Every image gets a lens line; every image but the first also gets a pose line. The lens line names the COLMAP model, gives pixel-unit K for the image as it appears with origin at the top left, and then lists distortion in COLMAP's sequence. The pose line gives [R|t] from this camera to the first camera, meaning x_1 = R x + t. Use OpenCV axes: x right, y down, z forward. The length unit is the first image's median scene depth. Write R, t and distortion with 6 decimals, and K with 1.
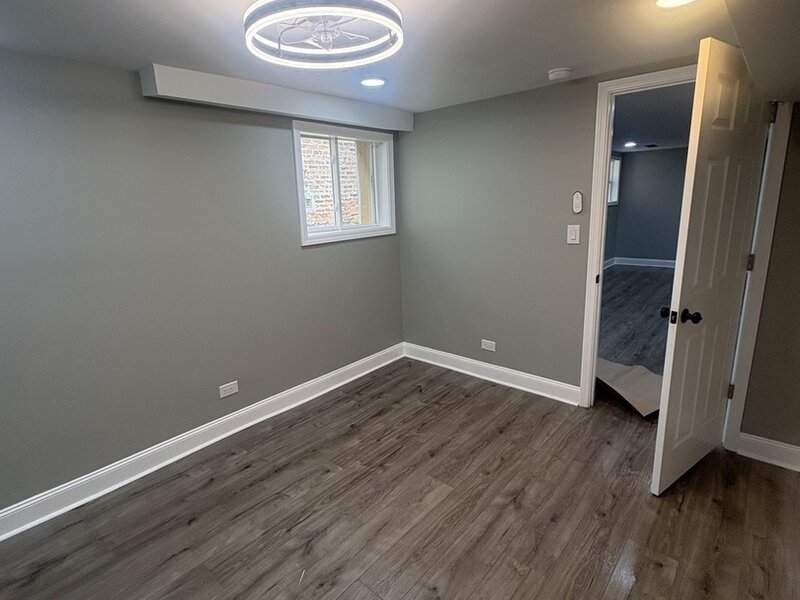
lens RADIAL K [[419.3, 0, 400.0], [0, 419.3, 300.0], [0, 0, 1]] dist [-0.001739, 0.000875]
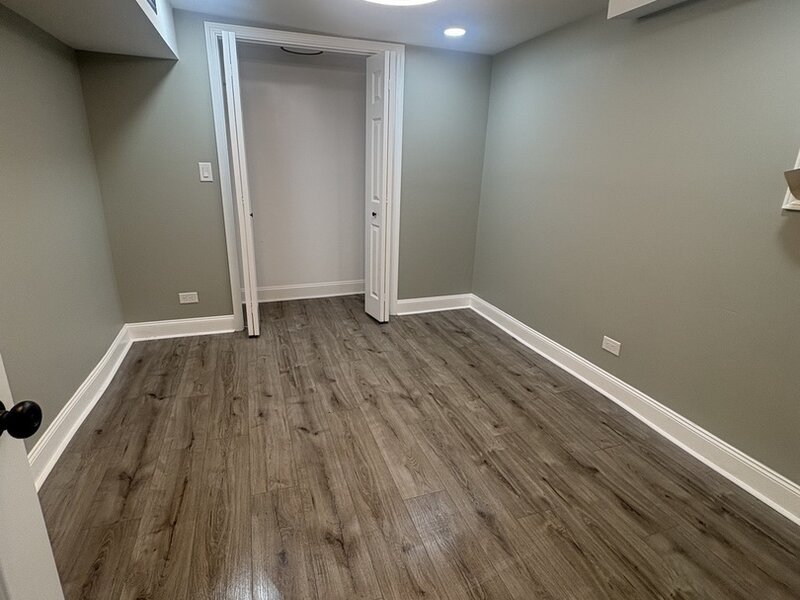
lens RADIAL K [[419.3, 0, 400.0], [0, 419.3, 300.0], [0, 0, 1]] dist [-0.001739, 0.000875]
pose [[-0.490173, 0.286439, -0.823215, 0.698385], [-0.218884, 0.873744, 0.434352, -0.218379], [0.843695, 0.393096, -0.365588, 1.191402]]
